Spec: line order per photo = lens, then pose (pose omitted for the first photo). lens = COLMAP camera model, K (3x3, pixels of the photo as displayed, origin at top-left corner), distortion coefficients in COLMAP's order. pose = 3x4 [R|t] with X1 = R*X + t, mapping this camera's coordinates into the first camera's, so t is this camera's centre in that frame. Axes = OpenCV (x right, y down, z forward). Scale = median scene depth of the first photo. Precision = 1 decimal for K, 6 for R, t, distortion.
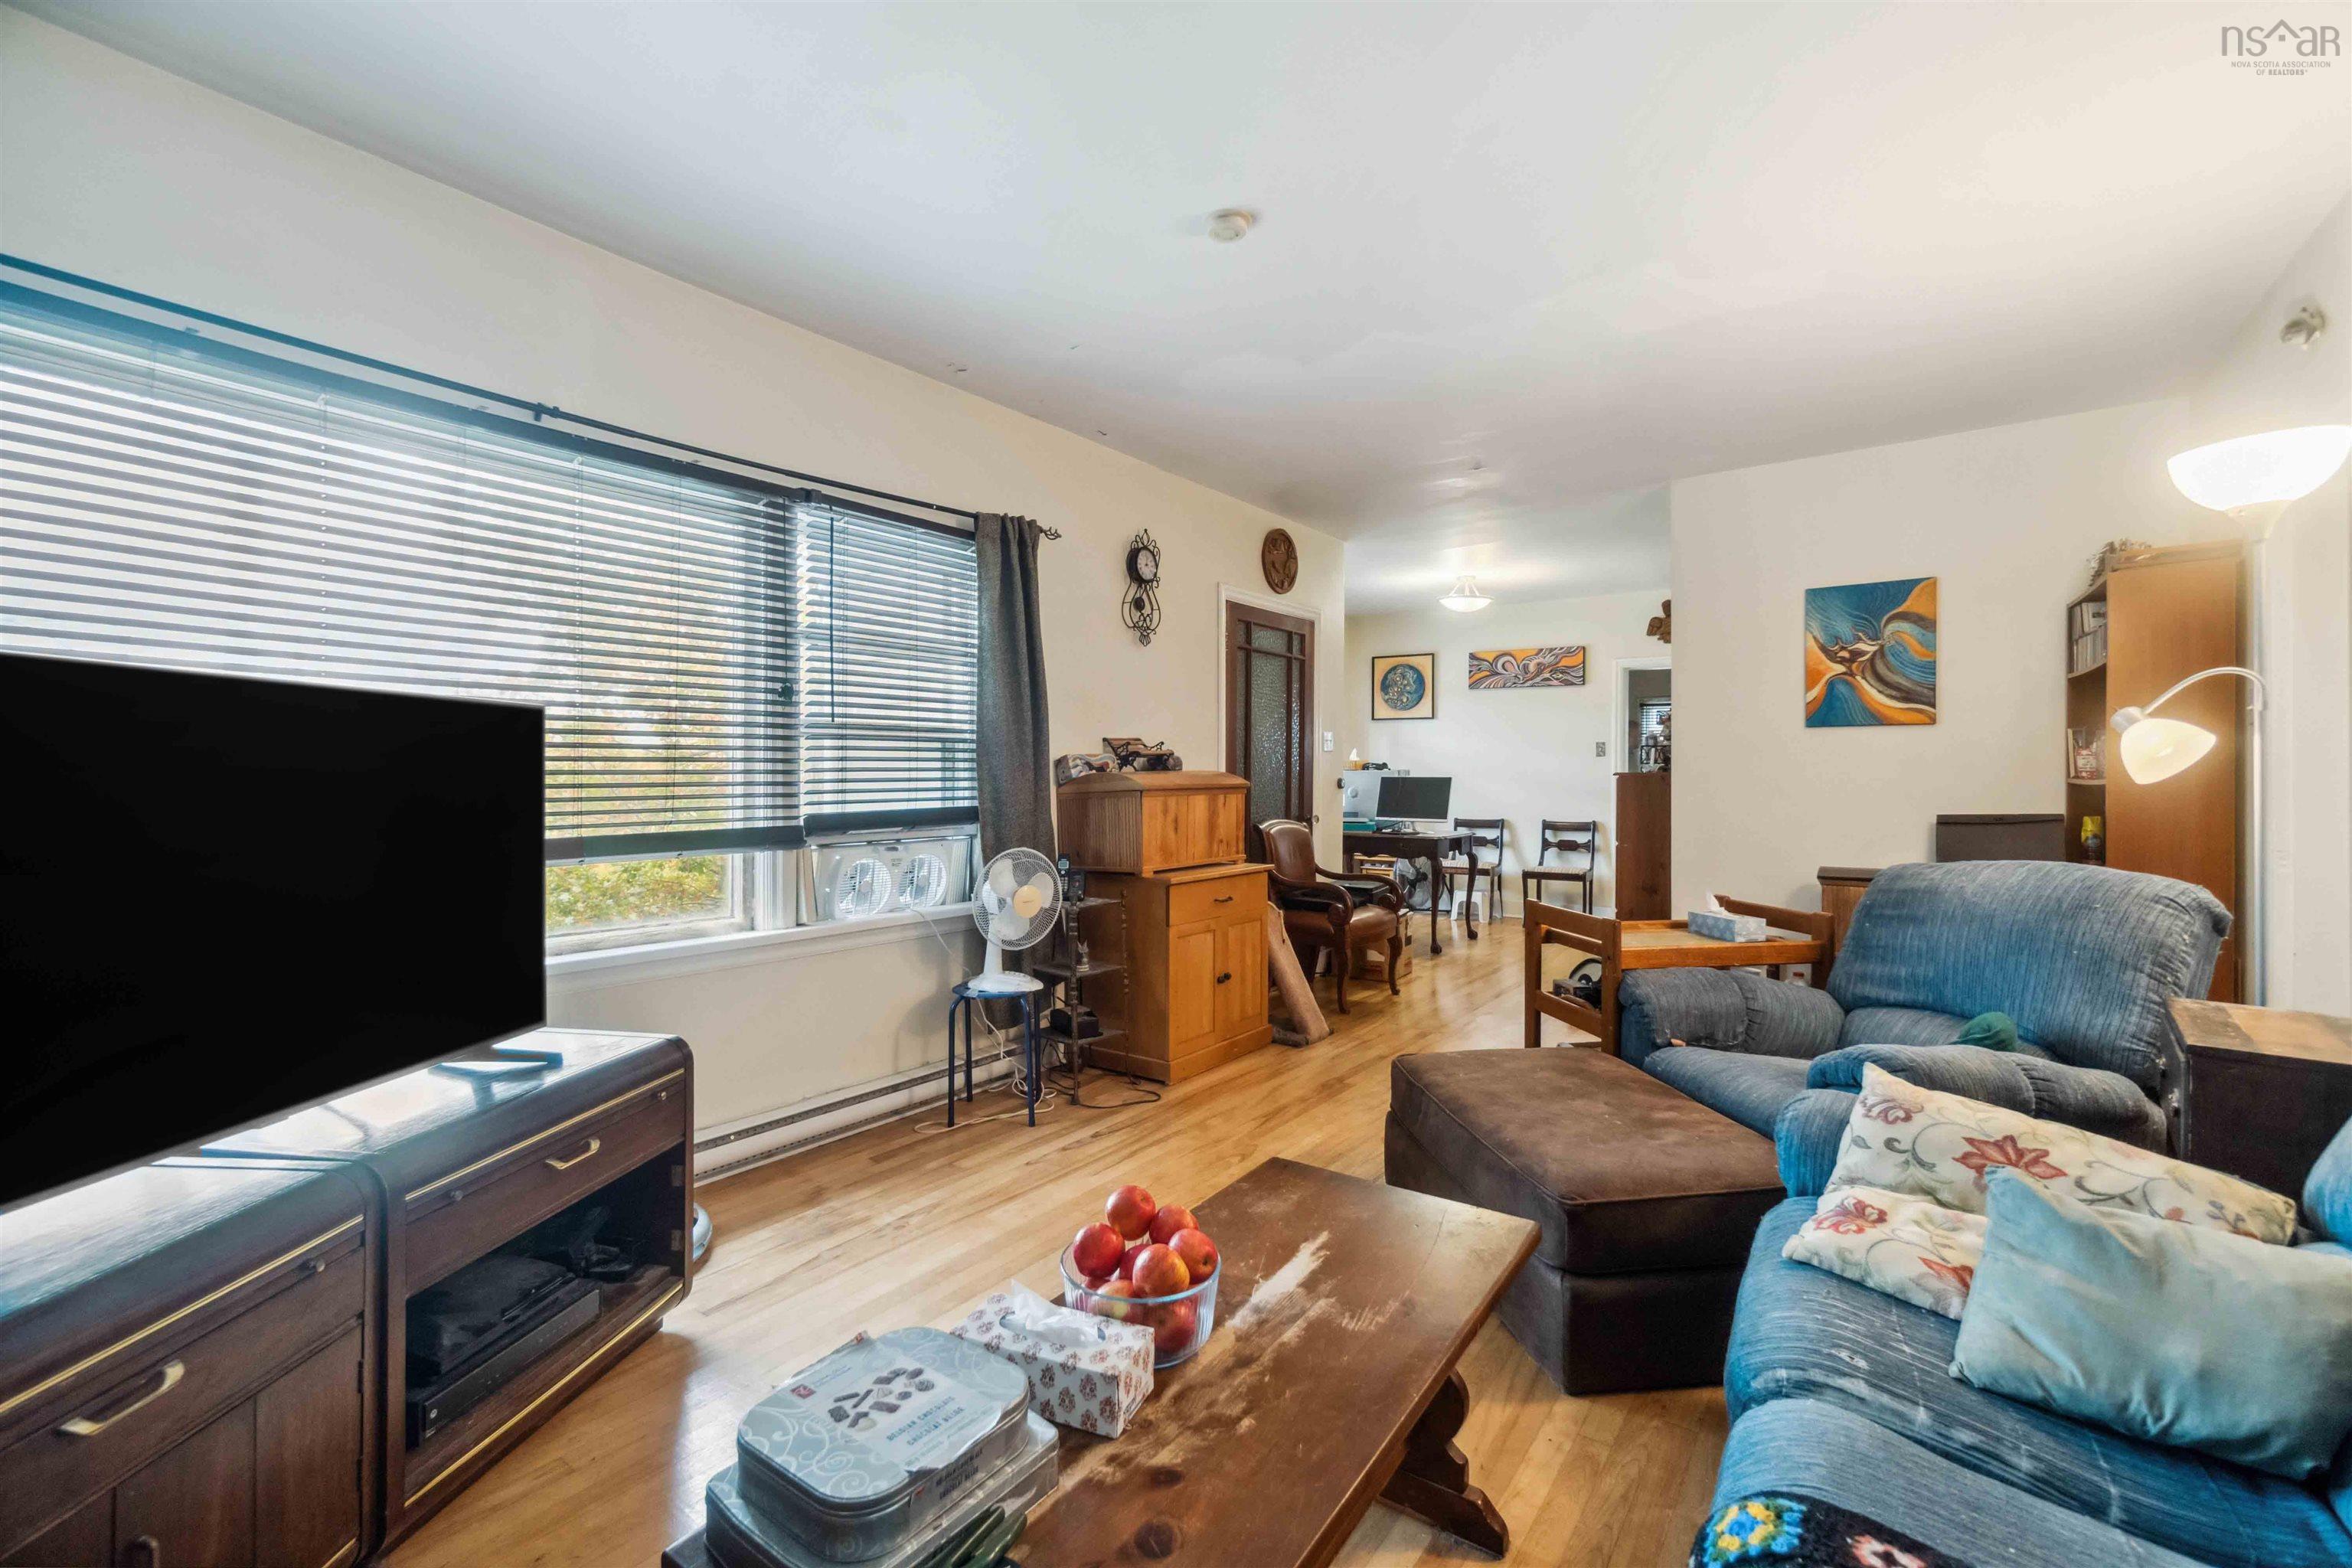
lens RADIAL K [[1021.3, 0, 1180.4], [0, 1021.3, 774.5], [0, 0, 1]] dist [-0.004206, 0.000231]
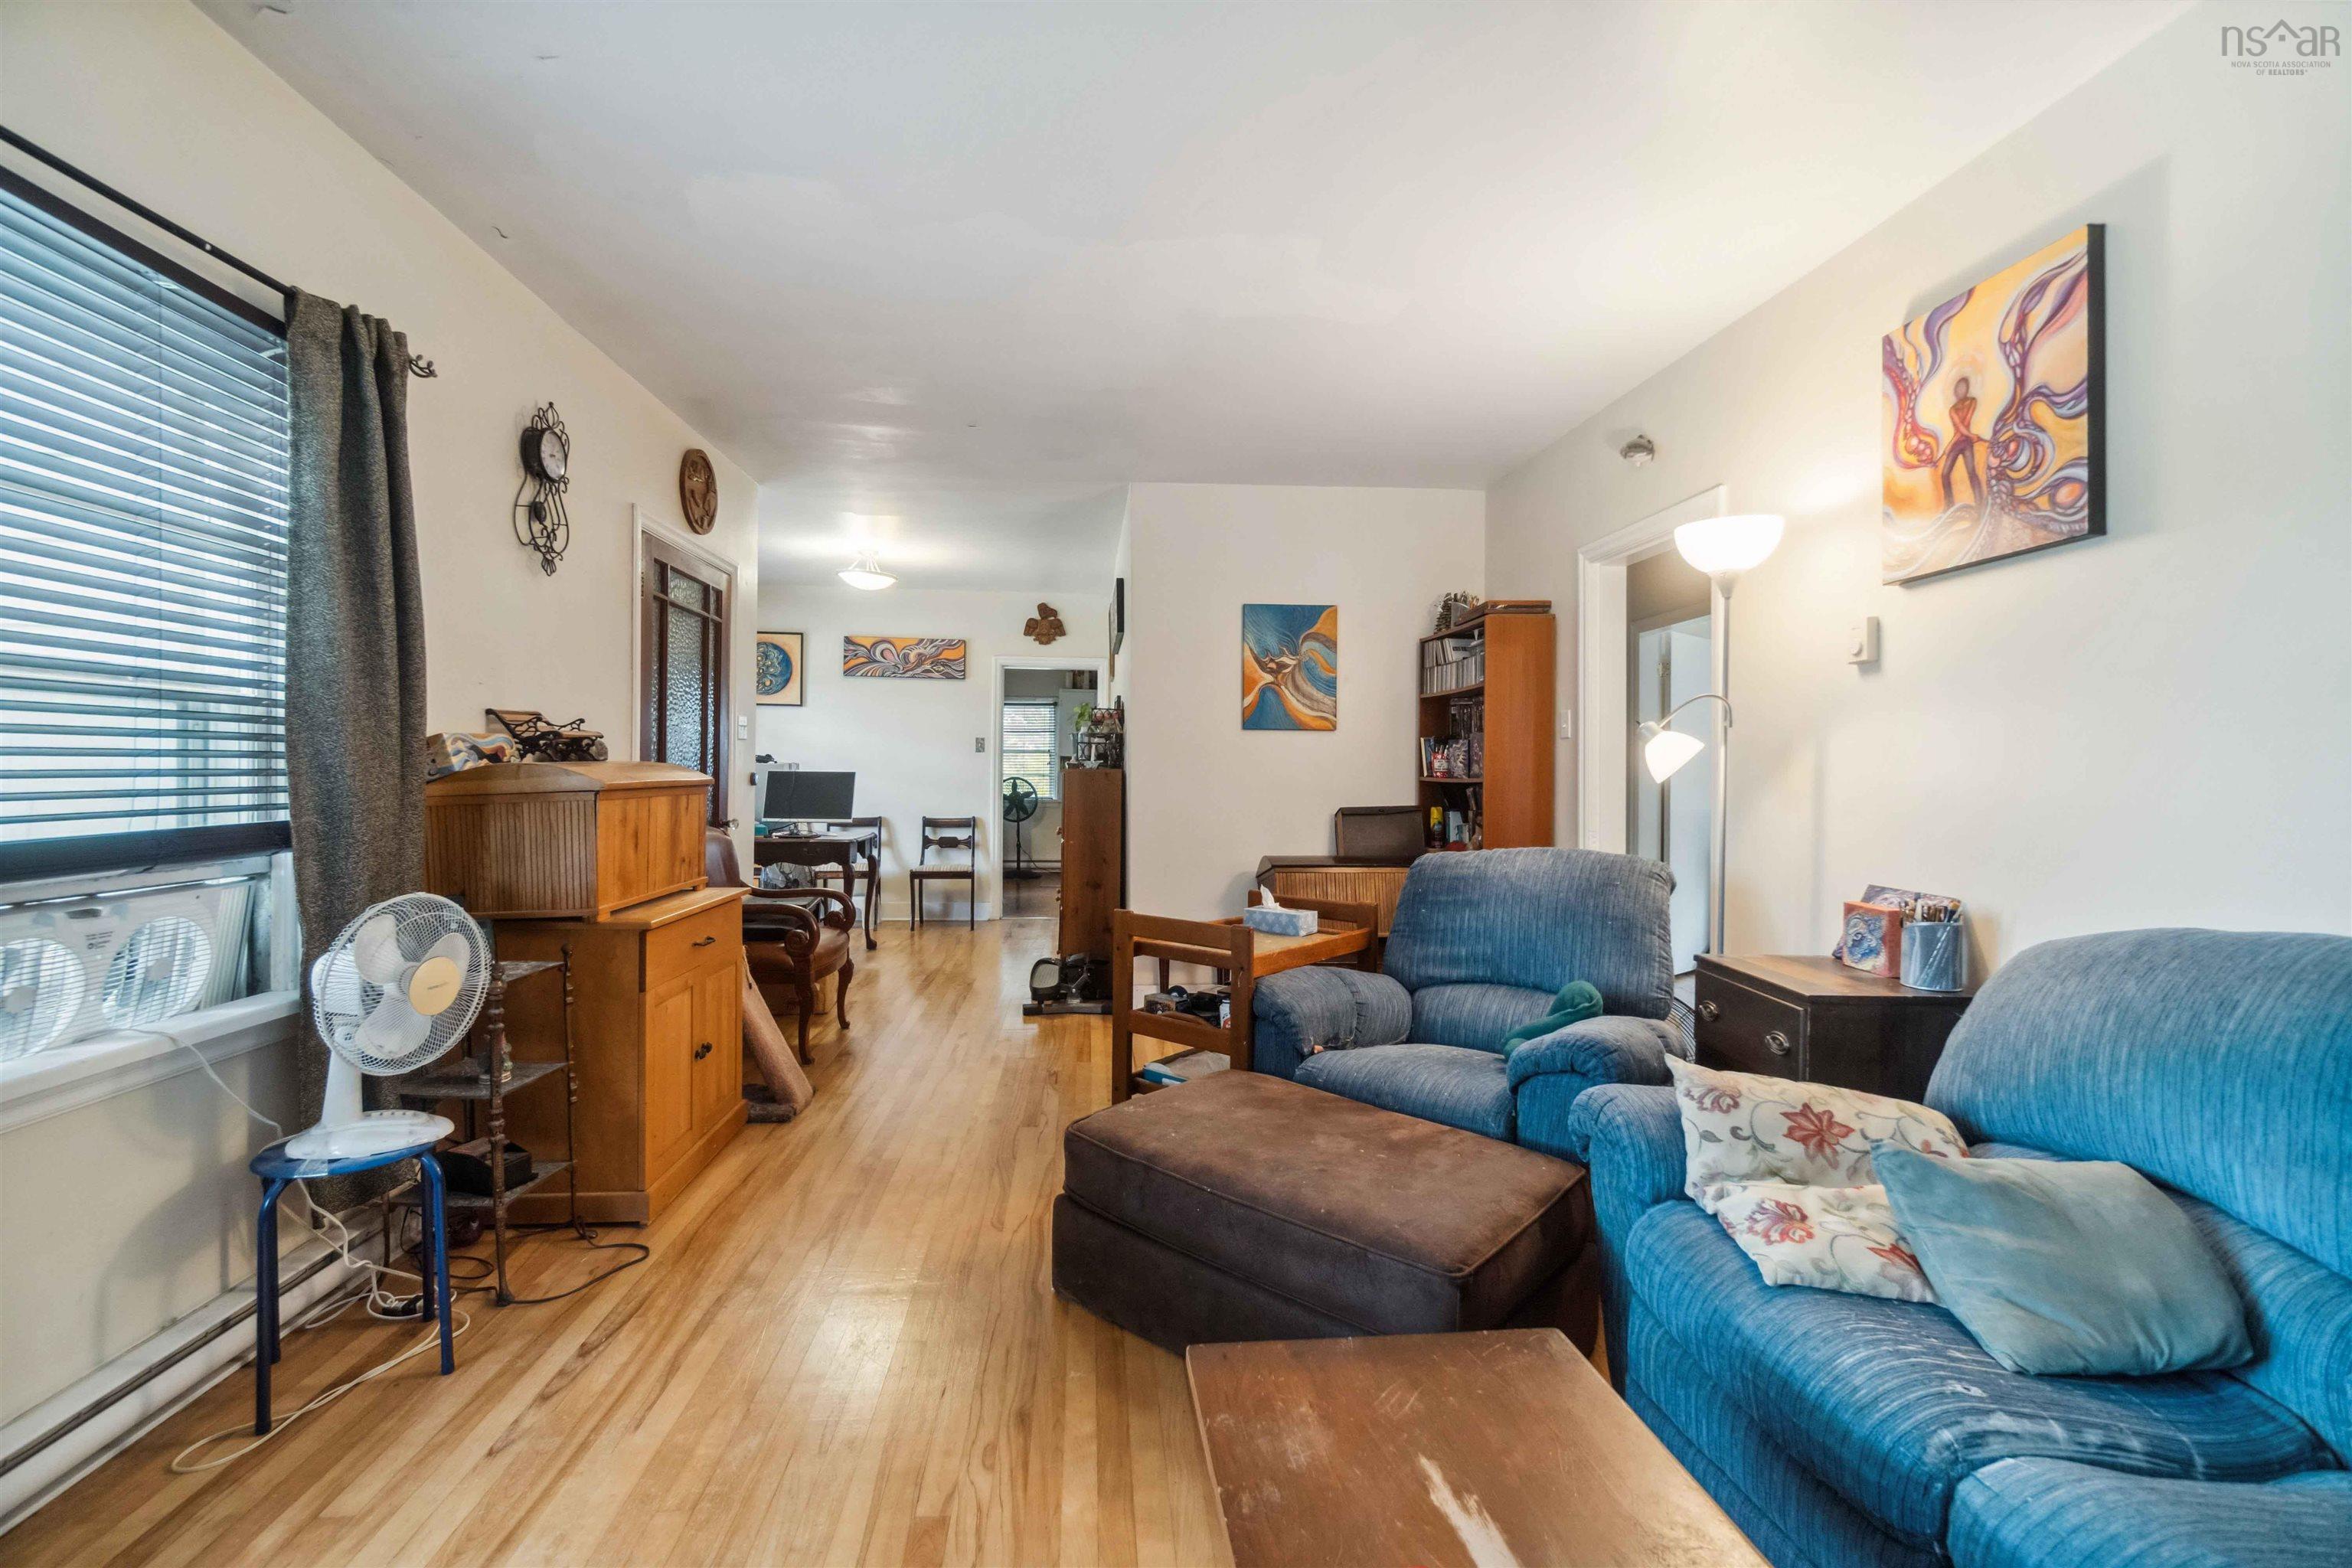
lens RADIAL K [[1021.3, 0, 1216.0], [0, 1021.3, 776.6], [0, 0, 1]] dist [-0.004206, 0.000231]
pose [[0.760542, 0.003464, 0.649279, -0.174215], [-0.008242, 0.999957, 0.004320, 0.000102], [-0.649236, -0.008637, 0.760538, 0.257003]]
